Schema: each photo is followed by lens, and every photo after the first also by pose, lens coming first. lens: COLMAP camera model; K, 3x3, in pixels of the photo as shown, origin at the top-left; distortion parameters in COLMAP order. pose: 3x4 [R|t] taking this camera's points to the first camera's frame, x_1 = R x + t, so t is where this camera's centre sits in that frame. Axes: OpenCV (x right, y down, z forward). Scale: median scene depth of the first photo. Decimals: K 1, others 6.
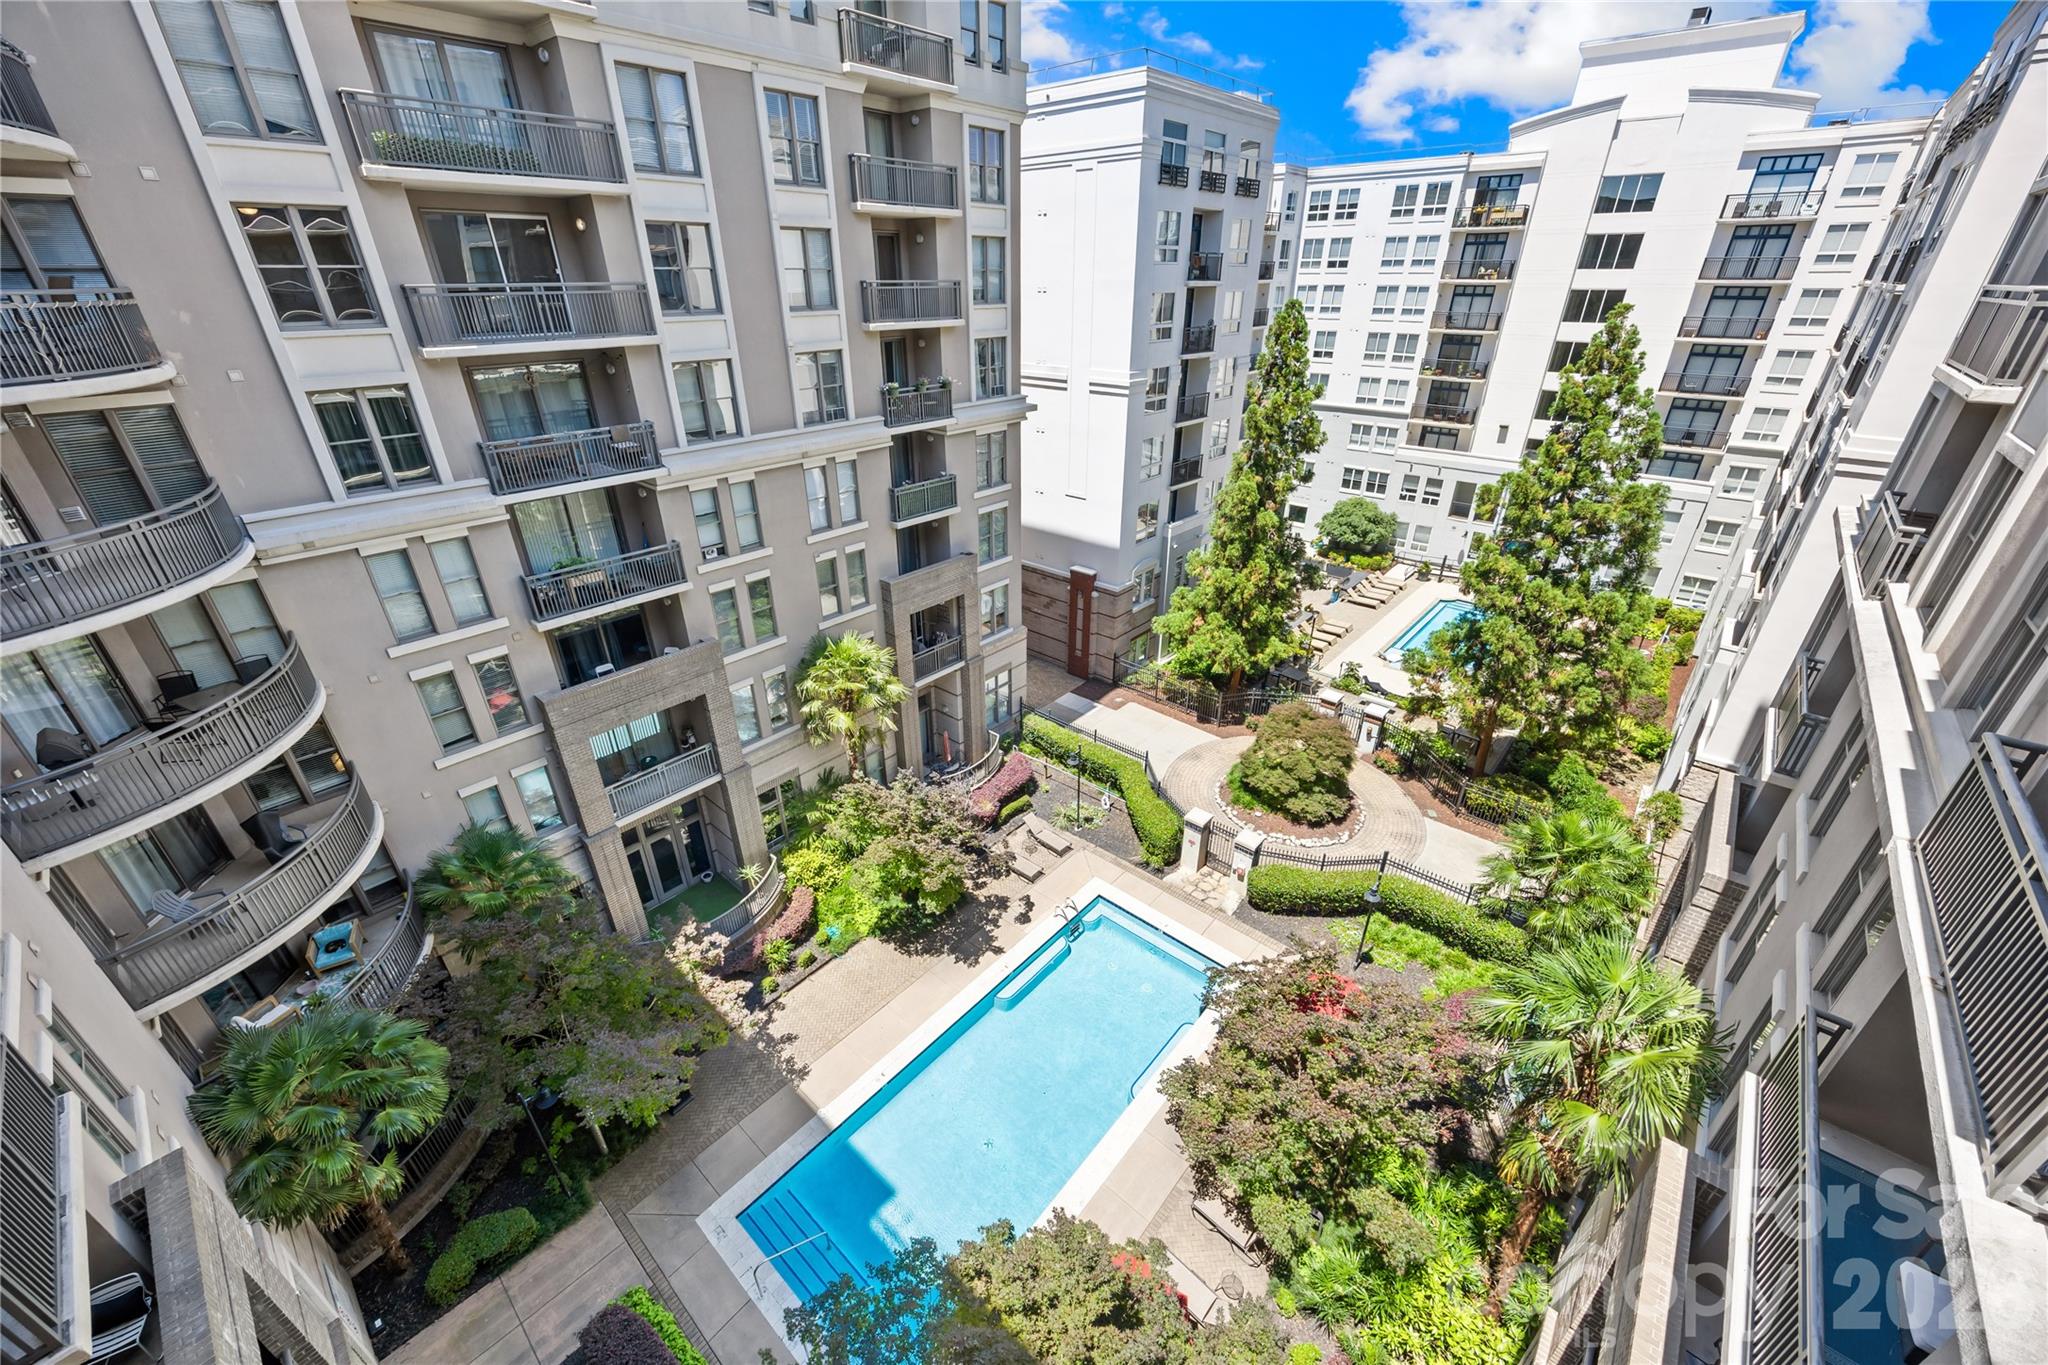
lens RADIAL K [[787.4, 0, 1004.0], [0, 787.4, 682.7], [0, 0, 1]] dist [-0.001064, 0.000626]
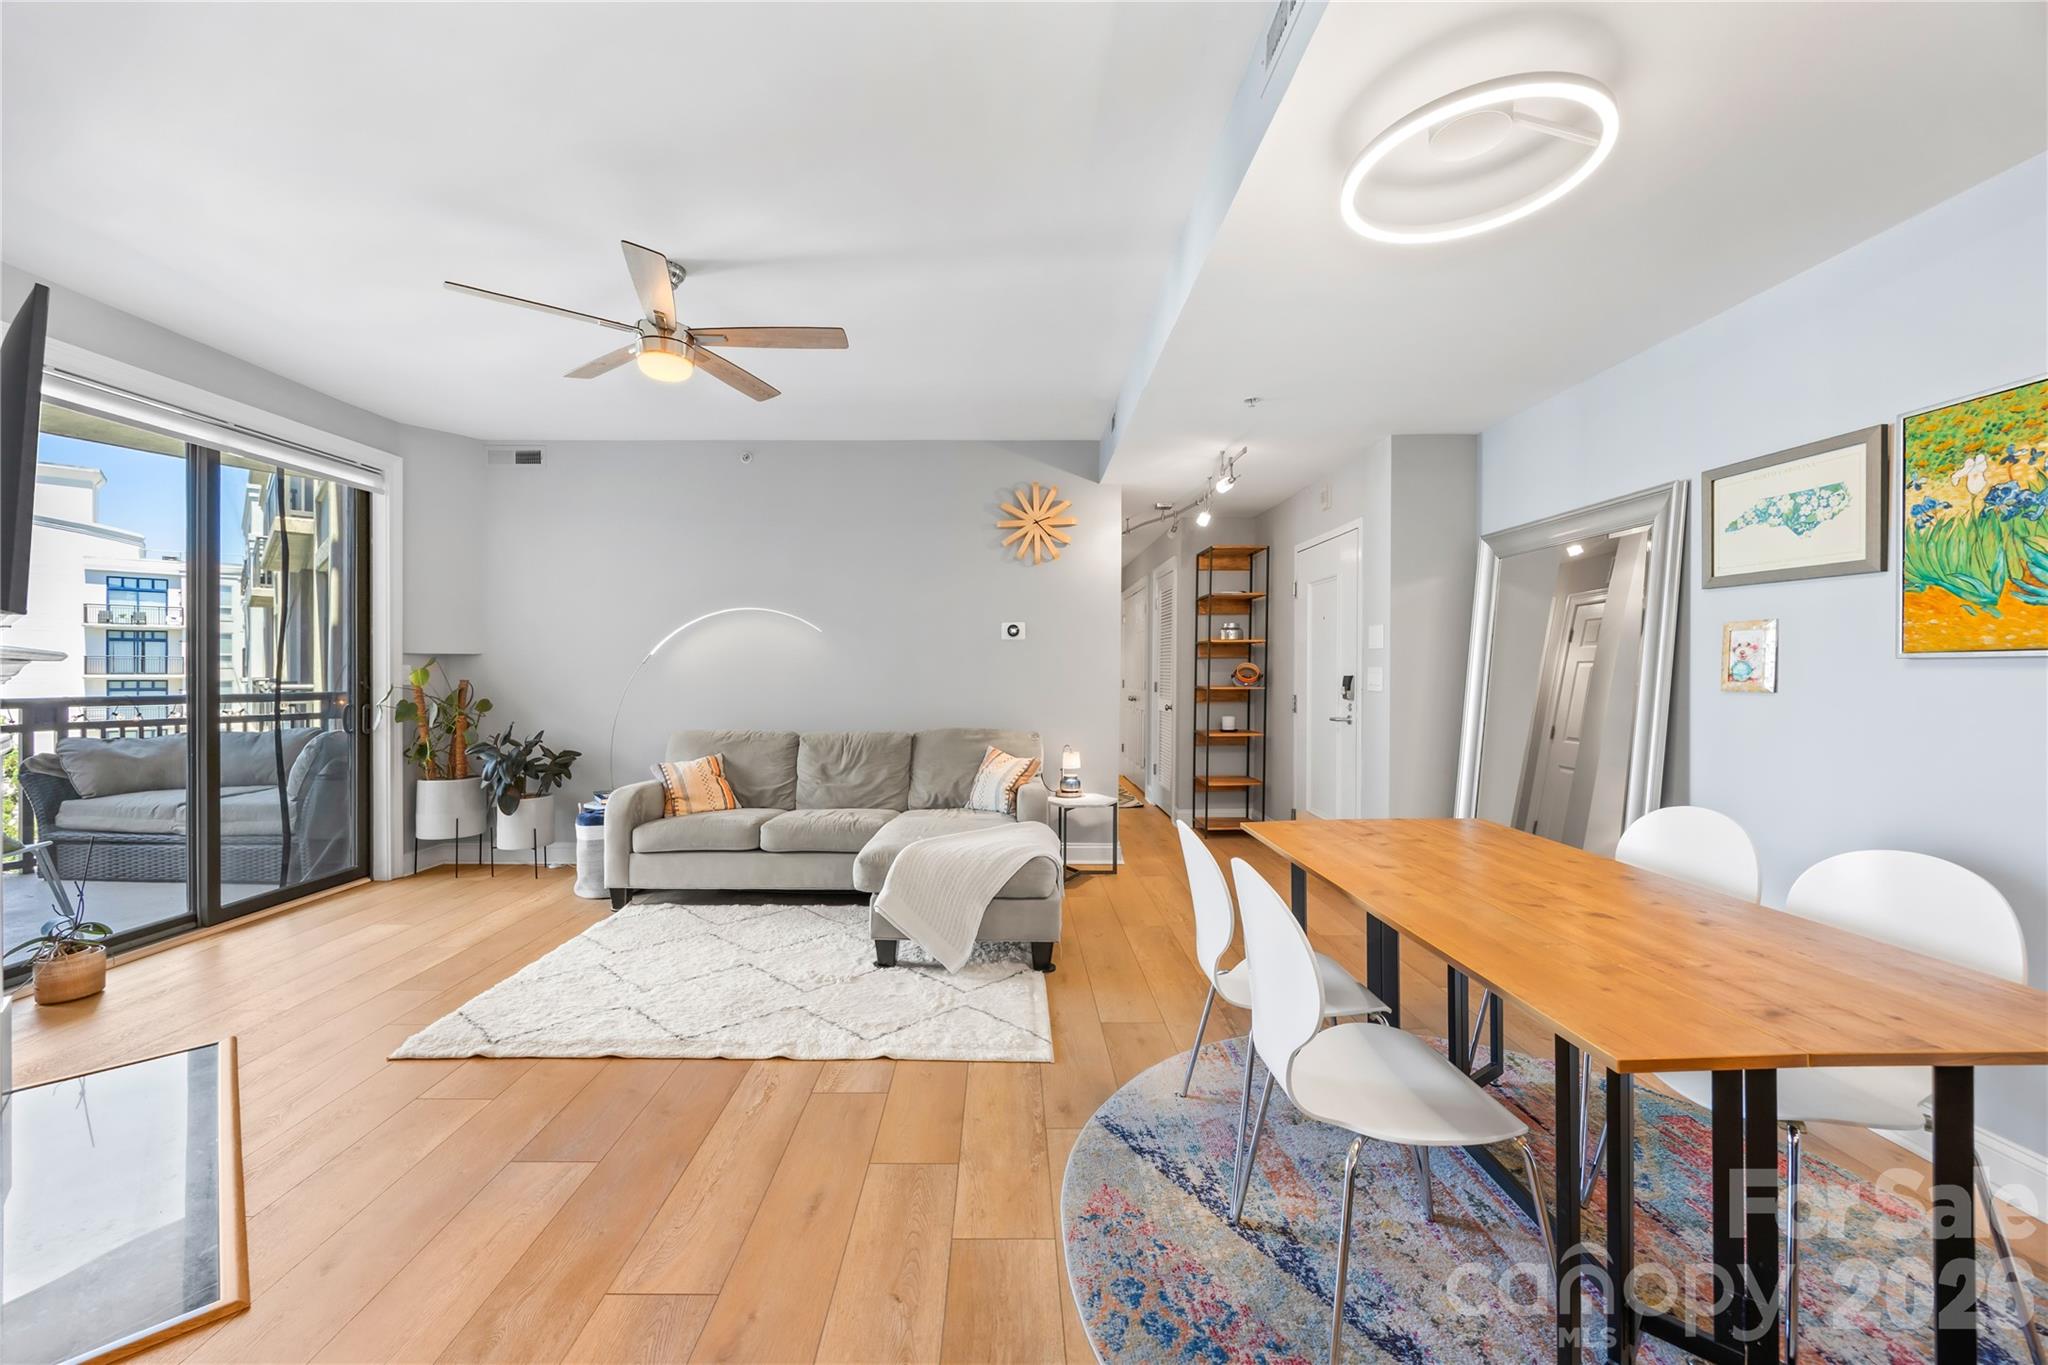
lens RADIAL K [[787.4, 0, 1006.8], [0, 787.4, 678.1], [0, 0, 1]] dist [-0.001064, 0.000626]
pose [[0.056002, 0.004685, 0.998420, -0.078591], [0.449251, 0.892922, -0.029389, 0.067595], [-0.891649, 0.450186, 0.047901, -0.127185]]
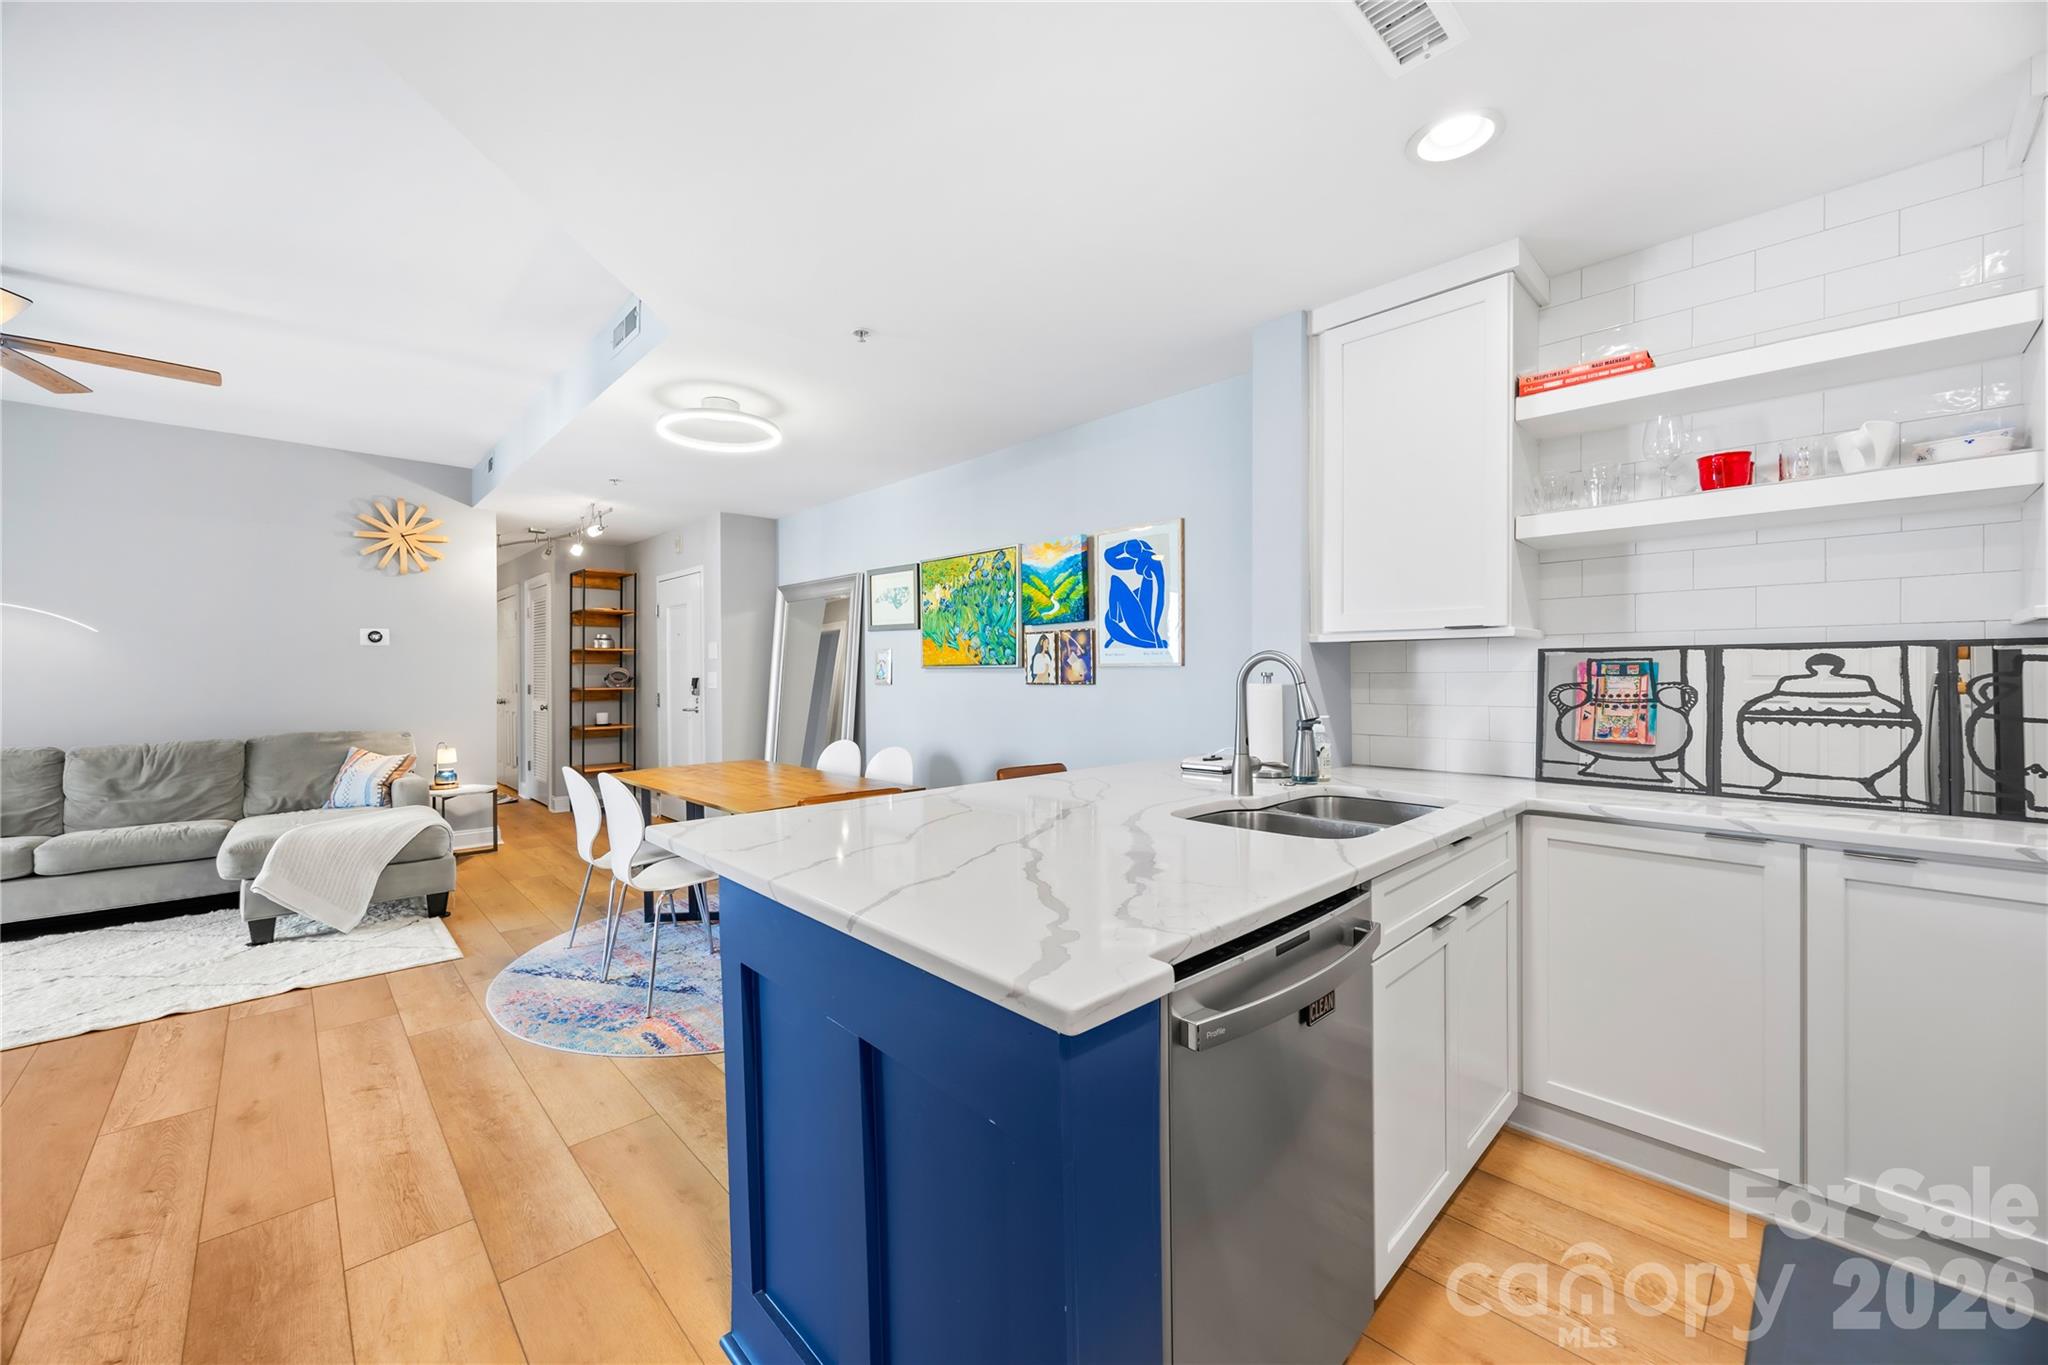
lens RADIAL K [[787.4, 0, 1016.5], [0, 787.4, 681.9], [0, 0, 1]] dist [-0.001064, 0.000626]
pose [[-0.643547, 0.006733, 0.765377, -0.125577], [0.355142, 0.888432, 0.290797, 0.063786], [-0.678027, 0.458959, -0.574139, -0.118485]]
